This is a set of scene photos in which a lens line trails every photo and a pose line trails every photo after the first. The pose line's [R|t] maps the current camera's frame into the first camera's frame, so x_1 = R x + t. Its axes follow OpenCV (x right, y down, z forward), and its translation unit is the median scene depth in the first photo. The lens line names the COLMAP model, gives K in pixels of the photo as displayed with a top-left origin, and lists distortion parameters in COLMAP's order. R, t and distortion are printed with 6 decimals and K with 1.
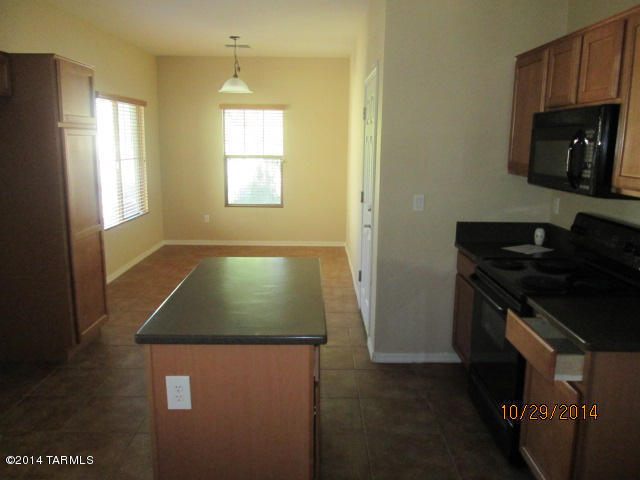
lens RADIAL K [[530.4, 0, 317.6], [0, 530.4, 240.8], [0, 0, 1]] dist [-0.027194, -0.010458]
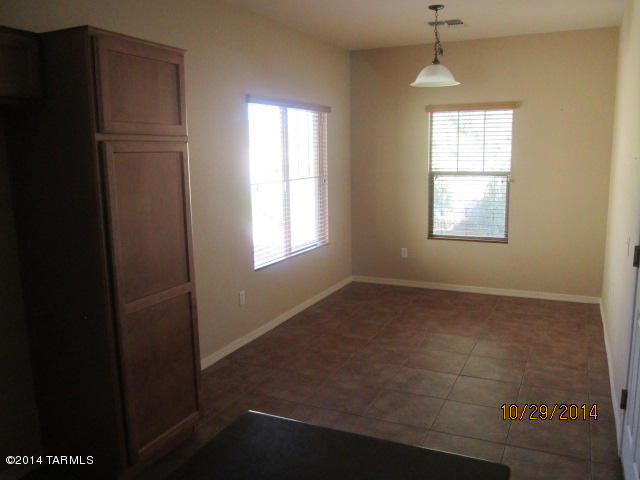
lens RADIAL K [[530.4, 0, 318.2], [0, 530.4, 237.4], [0, 0, 1]] dist [-0.027194, -0.010458]
pose [[0.901276, 0.044961, -0.430906, 0.016115], [-0.056464, 0.998307, -0.013934, -0.056526], [0.429550, 0.036889, 0.902289, 0.290237]]
